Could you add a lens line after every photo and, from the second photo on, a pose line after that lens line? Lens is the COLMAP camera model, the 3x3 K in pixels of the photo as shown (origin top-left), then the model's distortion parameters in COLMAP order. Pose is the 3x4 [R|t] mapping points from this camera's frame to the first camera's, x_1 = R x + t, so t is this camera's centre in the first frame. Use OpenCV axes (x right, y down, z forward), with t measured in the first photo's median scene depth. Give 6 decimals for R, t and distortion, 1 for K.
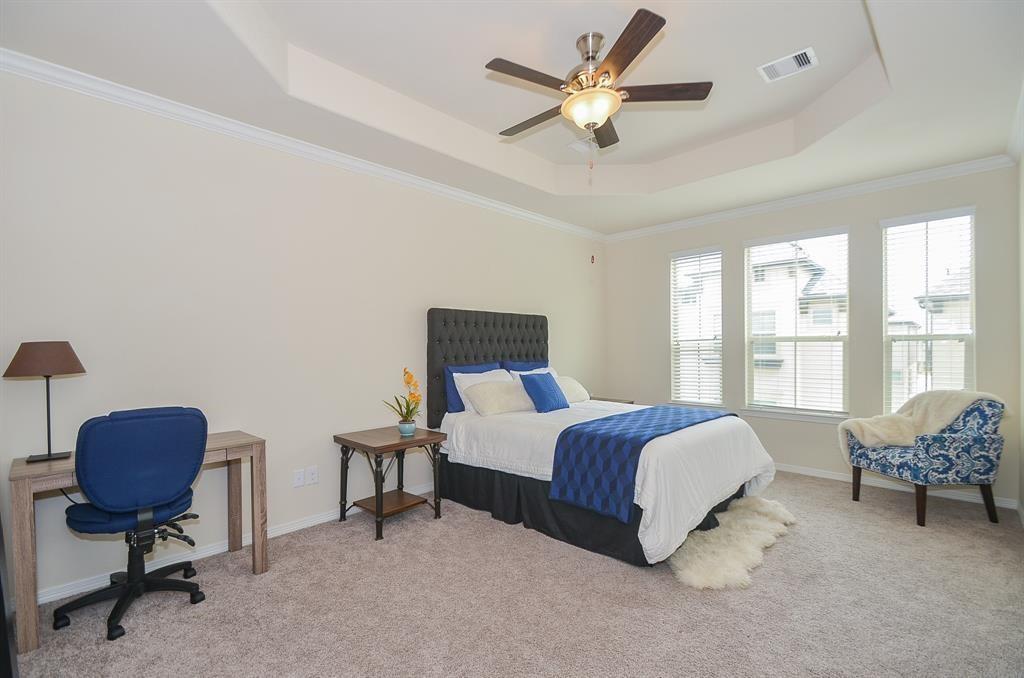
lens RADIAL K [[445.1, 0, 503.4], [0, 445.1, 349.6], [0, 0, 1]] dist [0.023748, -0.009839]
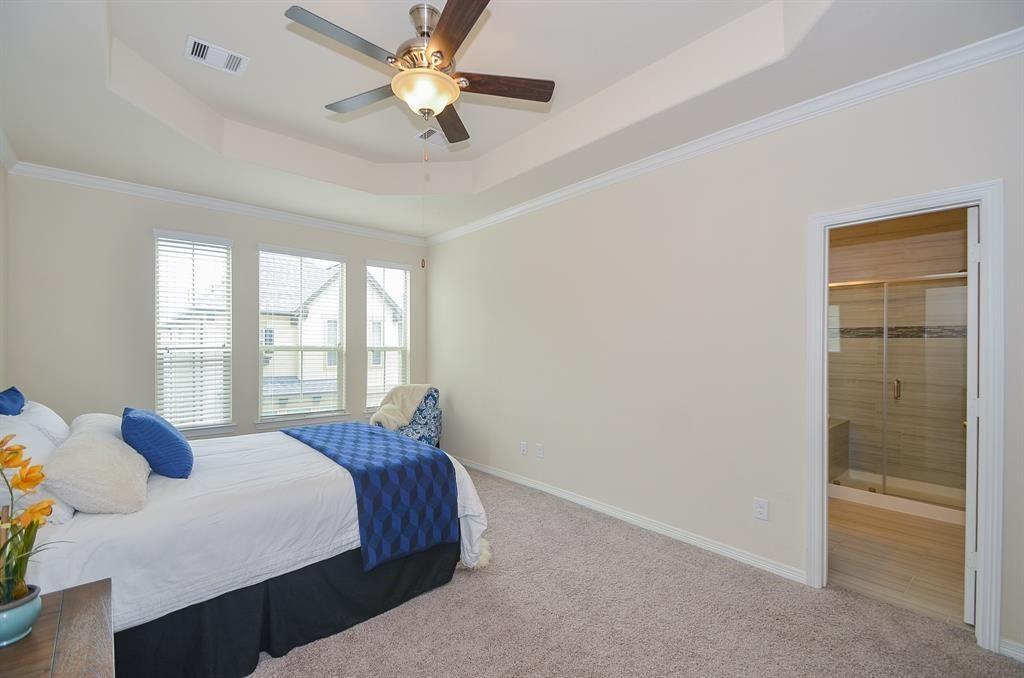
lens RADIAL K [[445.1, 0, 503.4], [0, 445.1, 349.6], [0, 0, 1]] dist [0.023748, -0.009839]
pose [[0.073688, 0.005176, 0.997268, -0.523071], [0.001119, 0.999985, -0.005273, -0.021482], [-0.997281, 0.001504, 0.073681, 0.612331]]
